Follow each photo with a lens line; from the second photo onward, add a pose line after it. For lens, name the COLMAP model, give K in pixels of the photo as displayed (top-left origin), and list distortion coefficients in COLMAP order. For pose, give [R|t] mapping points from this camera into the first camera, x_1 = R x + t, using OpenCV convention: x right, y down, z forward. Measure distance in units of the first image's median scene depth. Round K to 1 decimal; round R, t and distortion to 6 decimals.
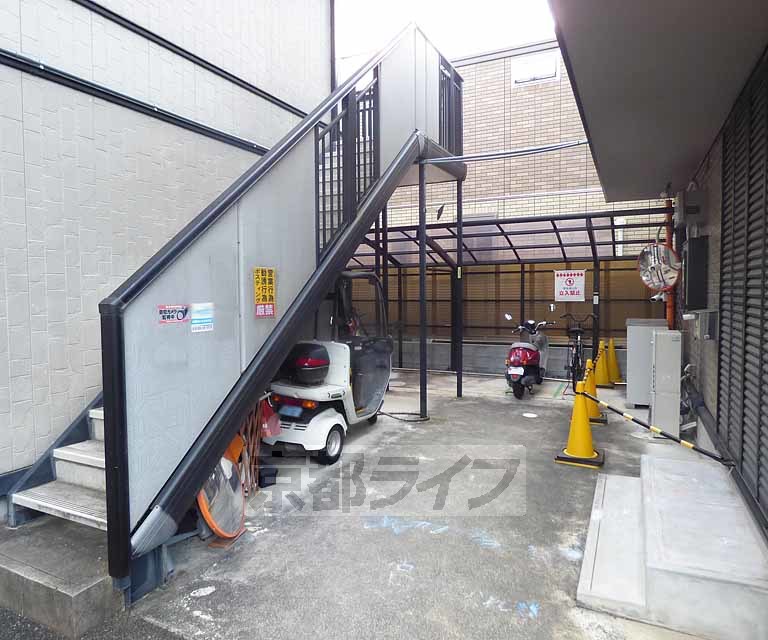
lens RADIAL K [[522.2, 0, 381.8], [0, 522.2, 316.0], [0, 0, 1]] dist [-0.007100, -0.009878]
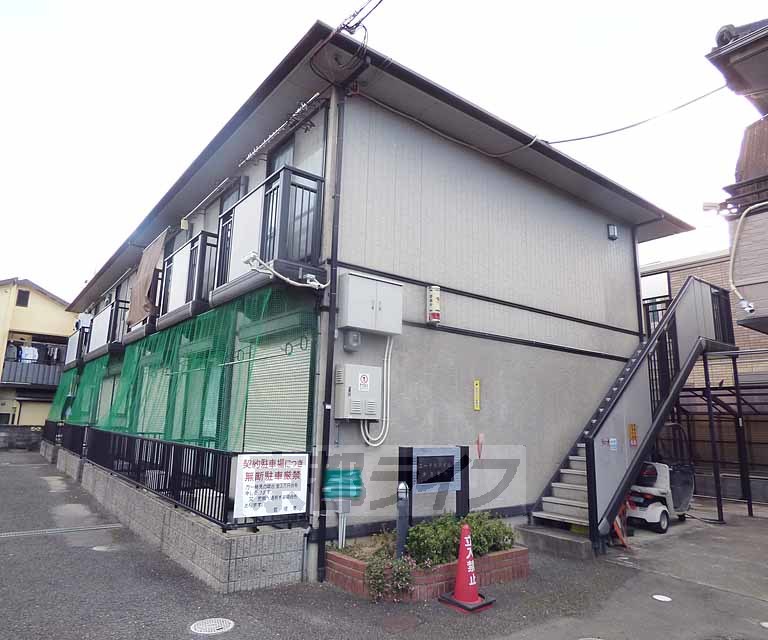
lens RADIAL K [[522.2, 0, 364.1], [0, 522.2, 320.0], [0, 0, 1]] dist [-0.007100, -0.009878]
pose [[0.882620, -0.062832, -0.465870, -0.183660], [-0.051751, 0.972017, -0.229140, 0.052899], [0.467230, 0.226353, 0.854670, -1.684060]]
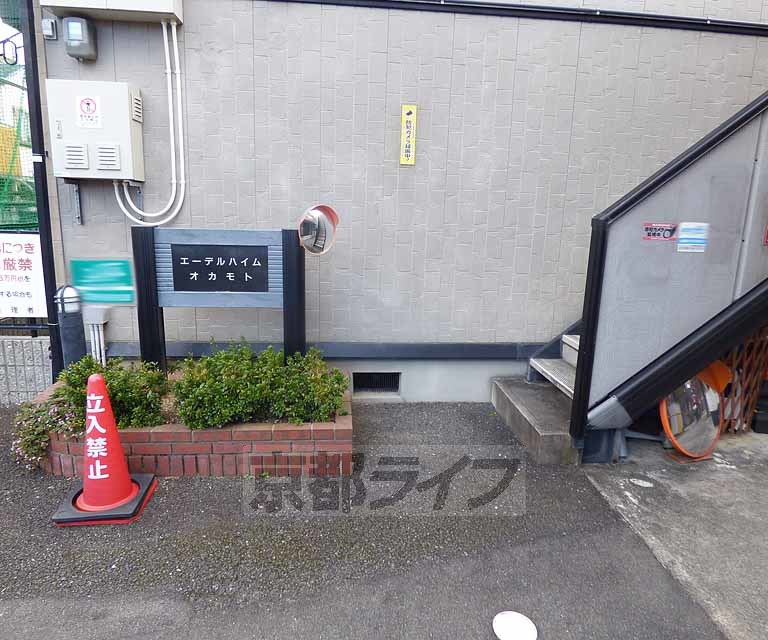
lens RADIAL K [[522.2, 0, 387.4], [0, 522.2, 322.3], [0, 0, 1]] dist [-0.007100, -0.009878]
pose [[0.513591, 0.198976, -0.834645, 0.211964], [-0.071988, 0.979303, 0.189164, 0.013913], [0.855010, -0.037069, 0.517285, -0.035404]]
